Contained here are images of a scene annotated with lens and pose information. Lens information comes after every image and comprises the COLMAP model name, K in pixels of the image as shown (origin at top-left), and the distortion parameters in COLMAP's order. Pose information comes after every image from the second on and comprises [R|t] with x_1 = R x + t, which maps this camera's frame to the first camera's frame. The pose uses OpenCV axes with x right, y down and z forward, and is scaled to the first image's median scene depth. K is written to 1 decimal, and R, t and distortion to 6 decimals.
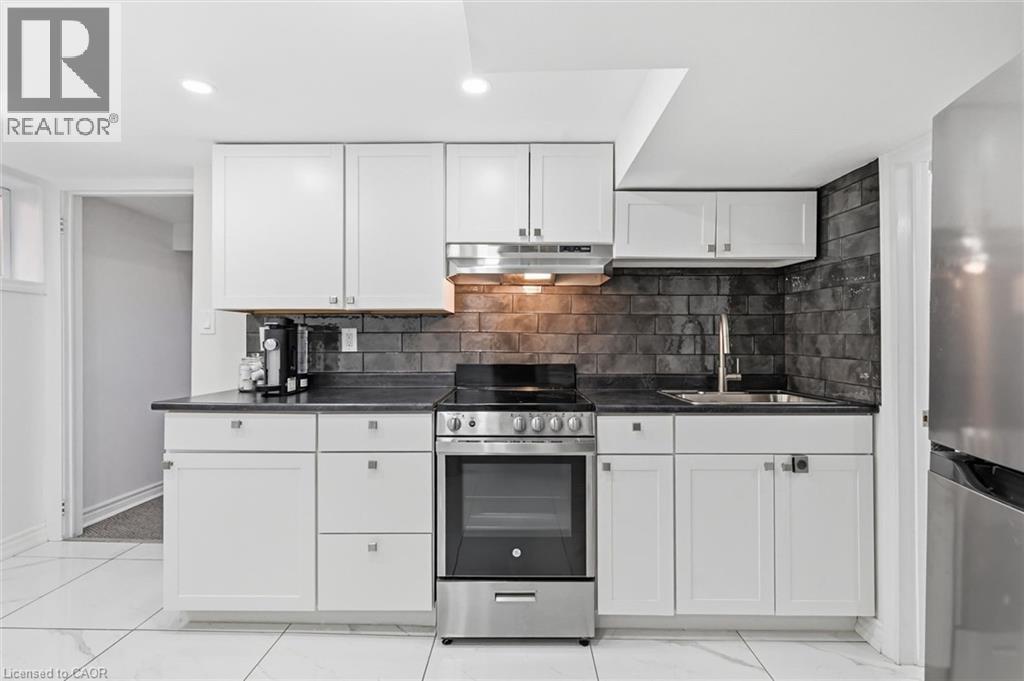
lens RADIAL K [[480.8, 0, 512.4], [0, 480.8, 340.0], [0, 0, 1]] dist [0.001083, 0.000211]
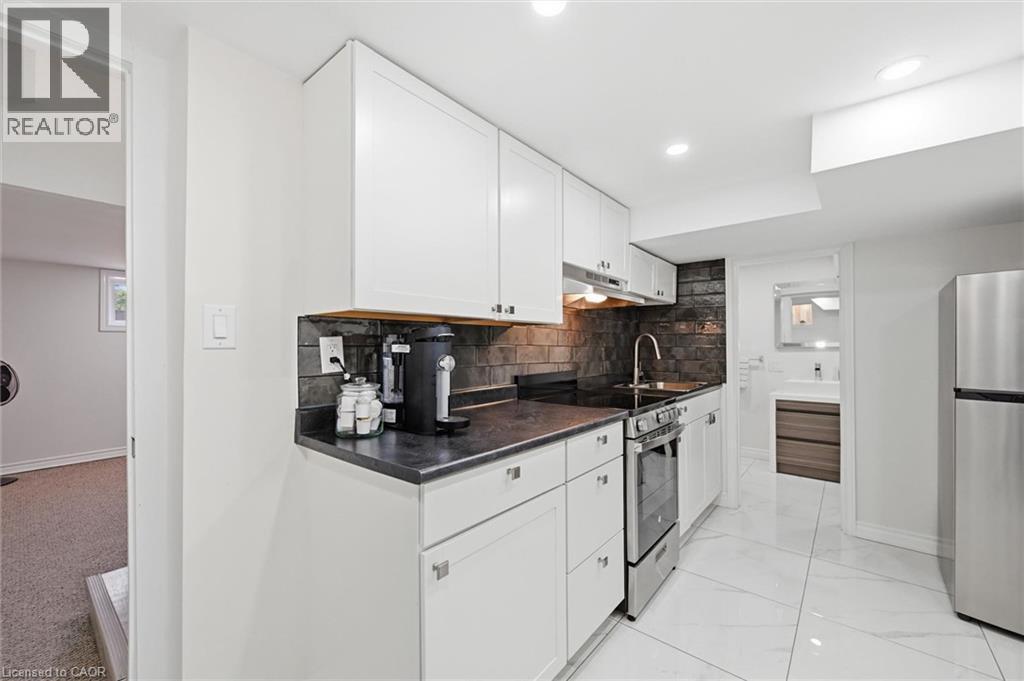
lens RADIAL K [[412.4, 0, 511.6], [0, 412.4, 343.9], [0, 0, 1]] dist [-0.001581, 0.000428]
pose [[0.620251, 0.001824, 0.784402, -0.850403], [0.000088, 0.999997, -0.002395, -0.017171], [-0.784404, 0.001554, 0.620249, 0.485289]]
